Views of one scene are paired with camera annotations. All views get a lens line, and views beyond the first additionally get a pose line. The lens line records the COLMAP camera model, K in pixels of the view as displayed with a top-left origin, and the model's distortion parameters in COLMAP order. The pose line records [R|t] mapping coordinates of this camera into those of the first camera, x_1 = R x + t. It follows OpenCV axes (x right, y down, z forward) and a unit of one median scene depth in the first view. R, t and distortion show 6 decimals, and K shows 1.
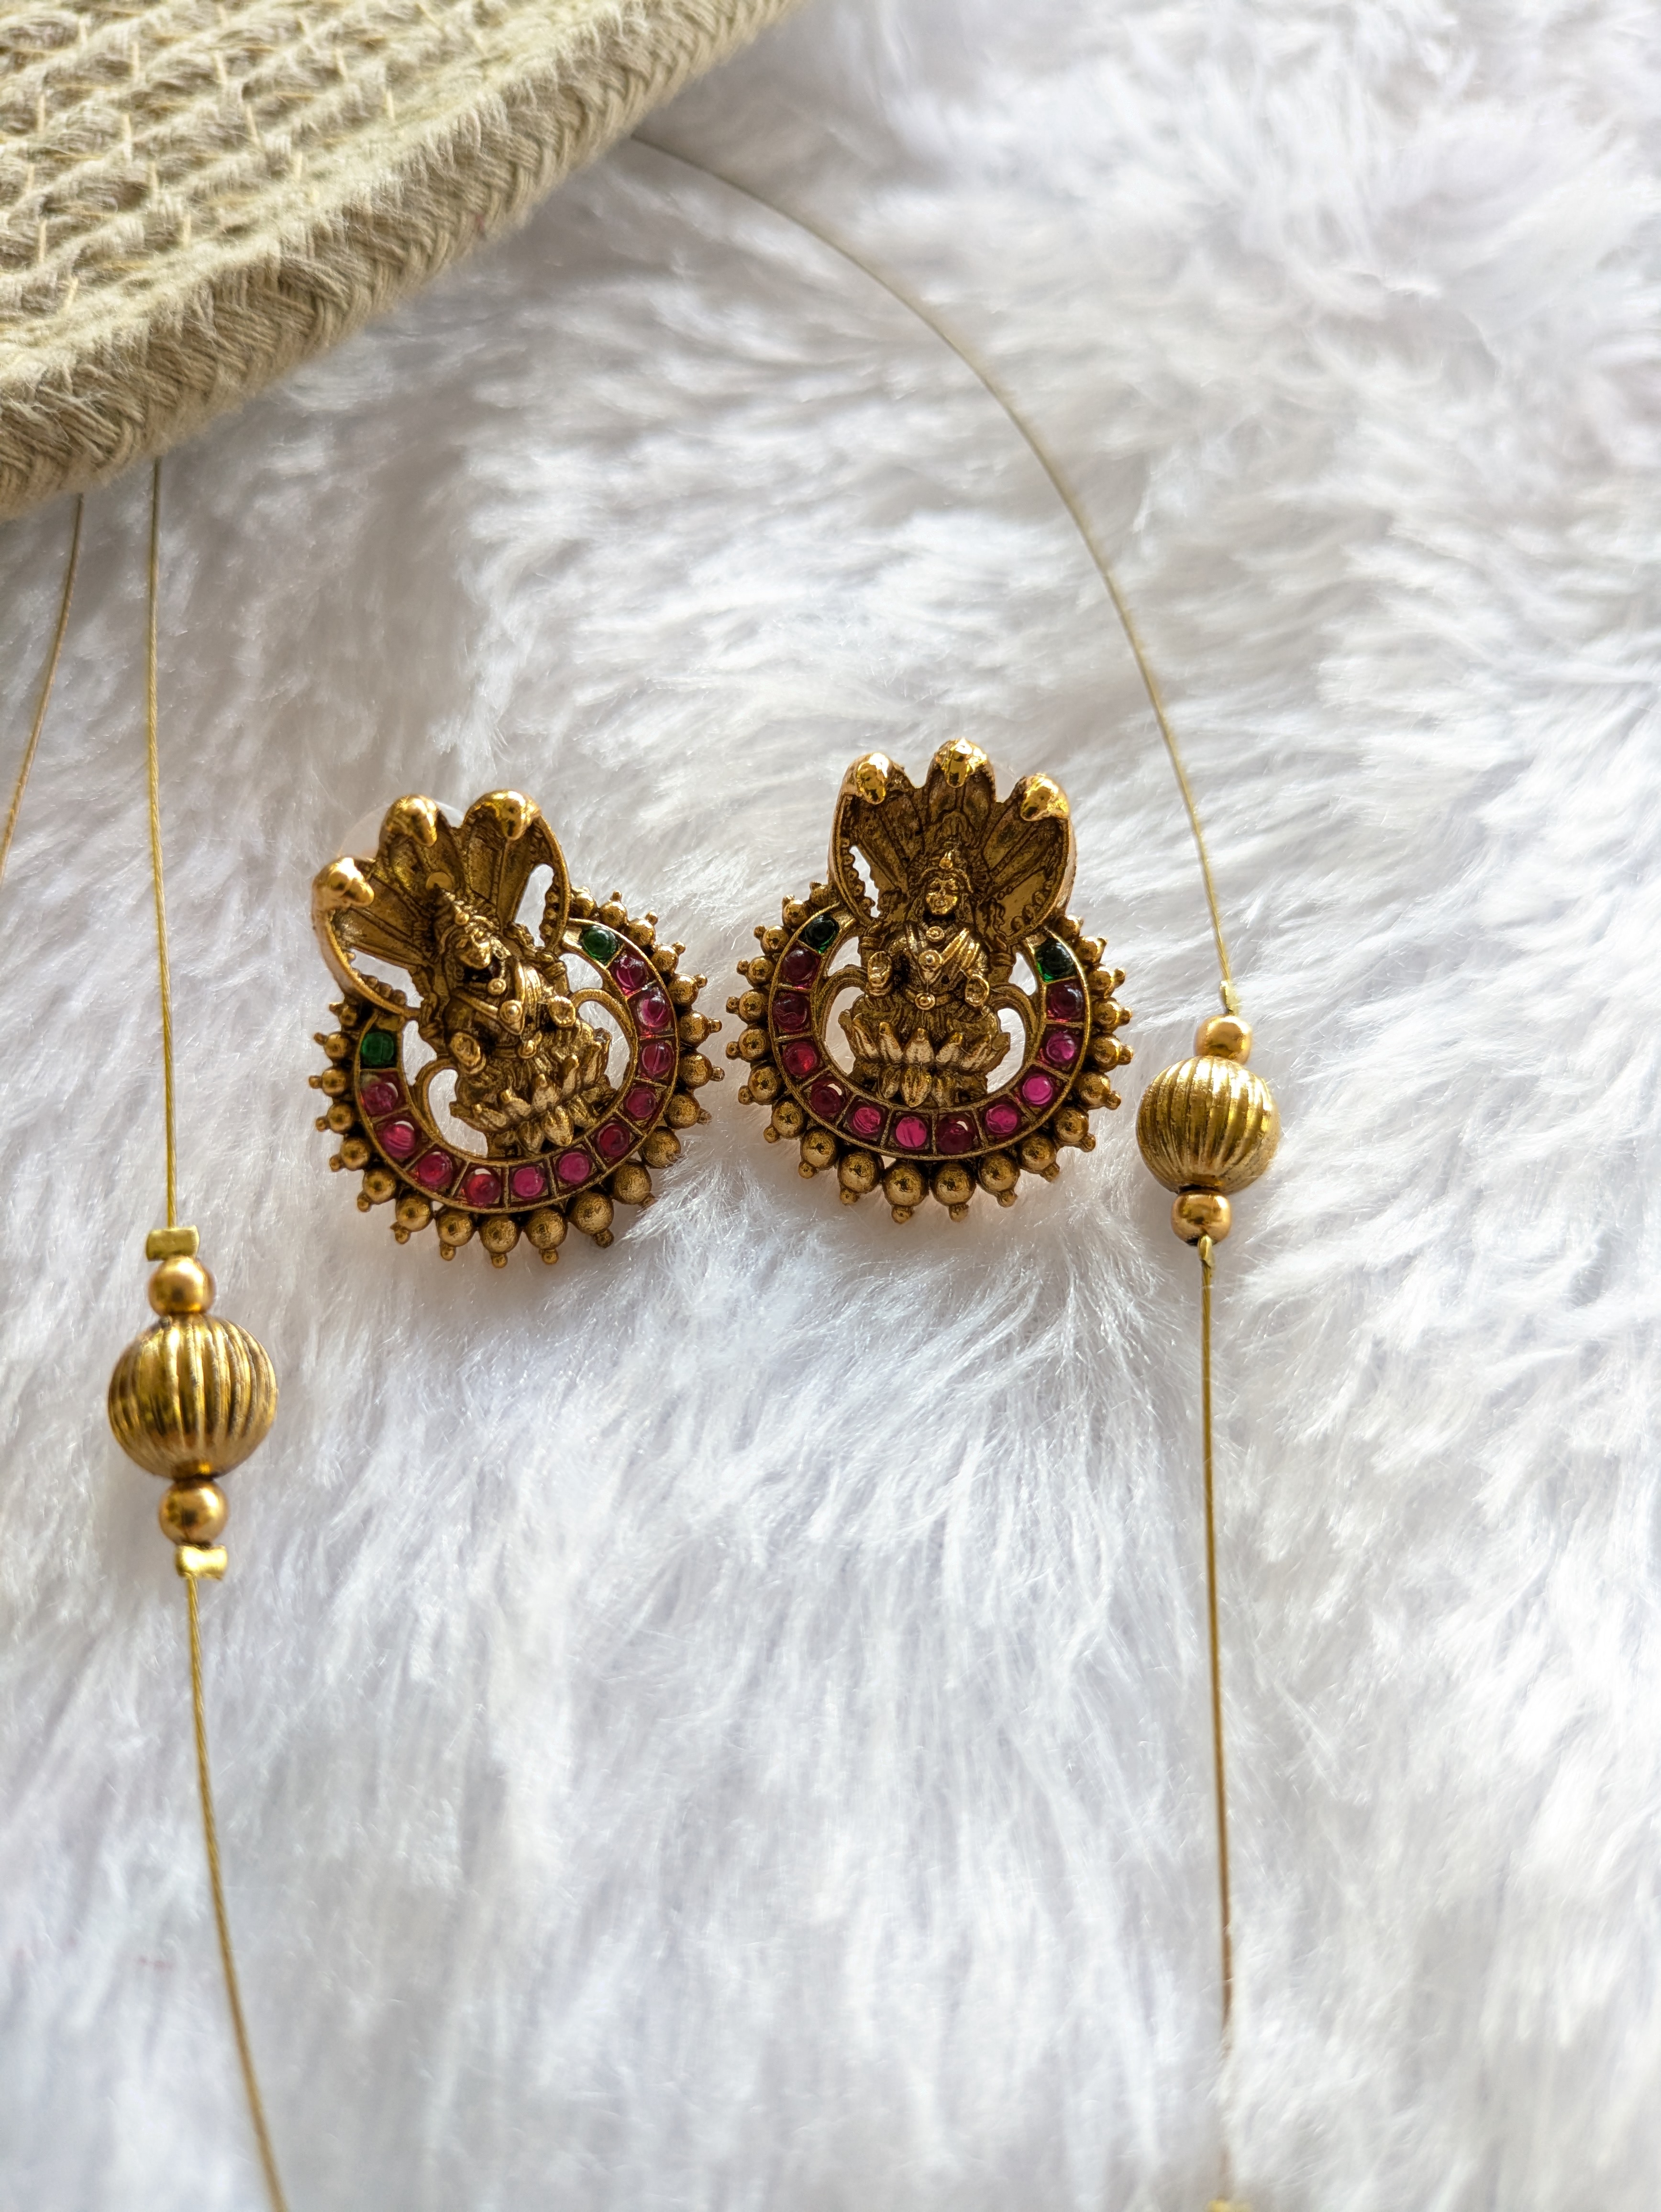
lens RADIAL K [[1735.4, 0, 800.7], [0, 1735.4, 1119.5], [0, 0, 1]] dist [-0.044676, -0.012793]
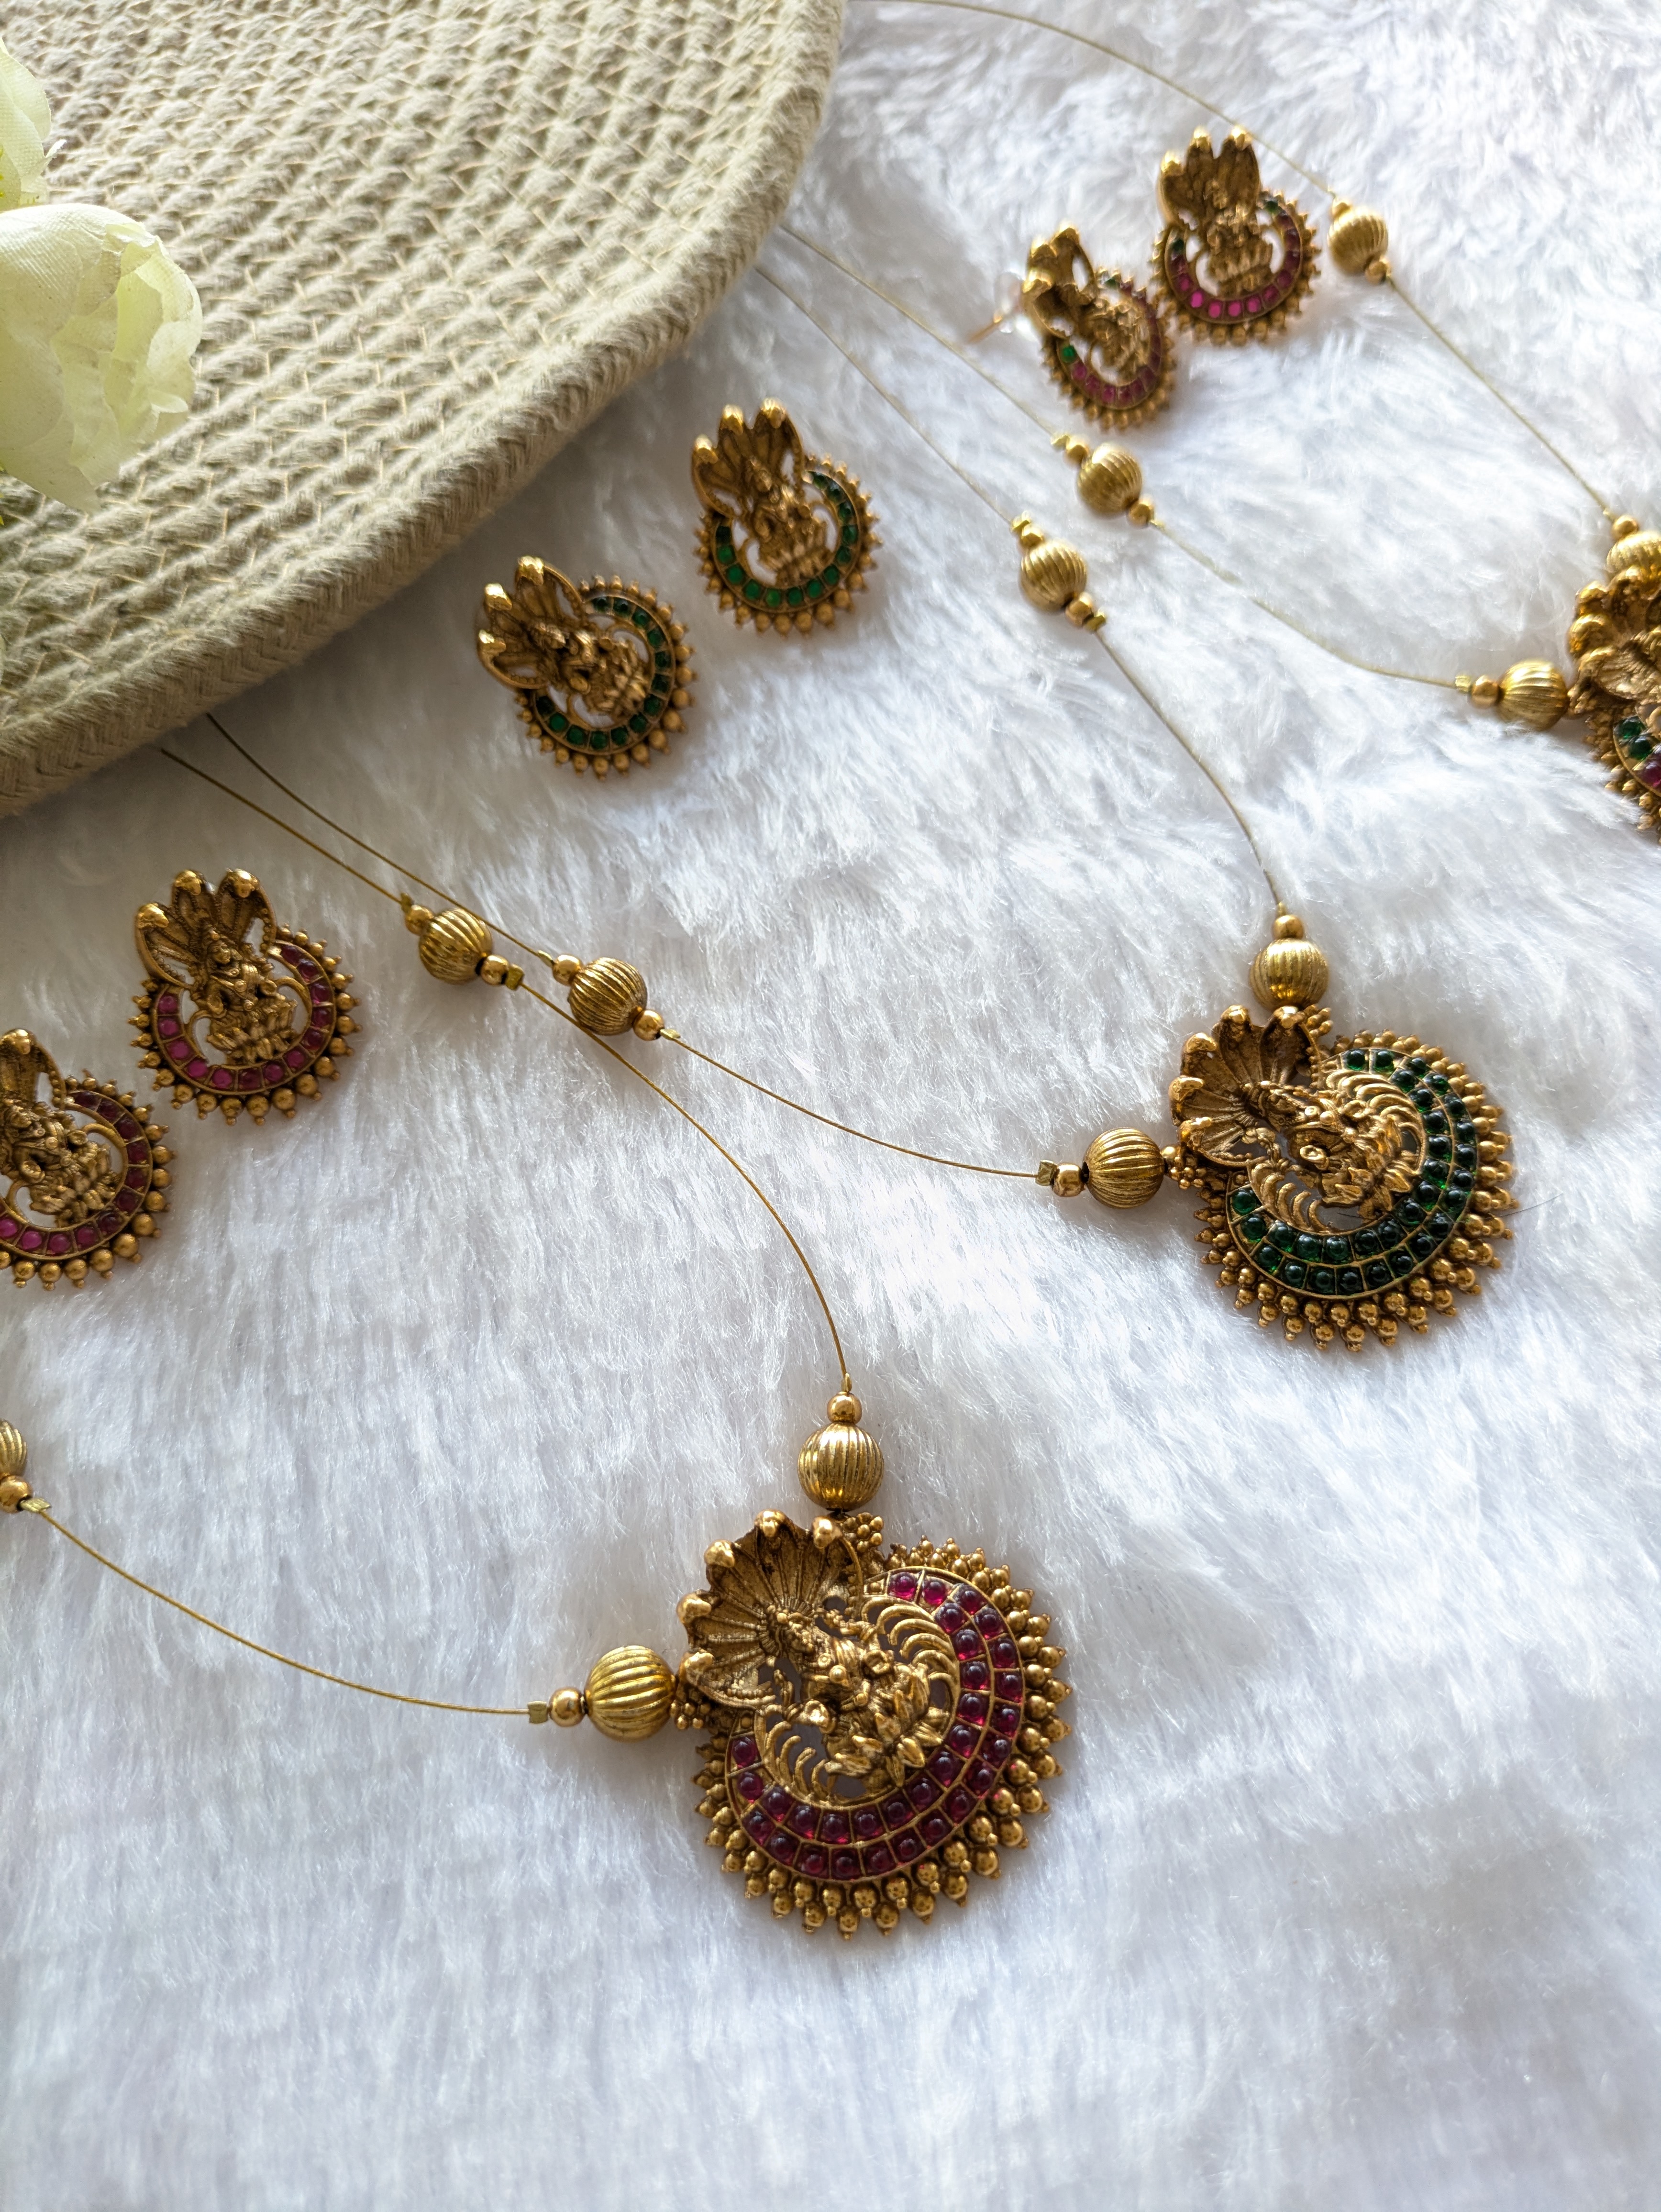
lens RADIAL K [[1656.5, 0, 817.5], [0, 1656.5, 1129.6], [0, 0, 1]] dist [0.003128, -0.017855]
pose [[0.849051, -0.516523, 0.110979, -1.273976], [0.507708, 0.855825, 0.098971, 0.445912], [-0.146099, -0.027686, 0.988882, -1.146917]]
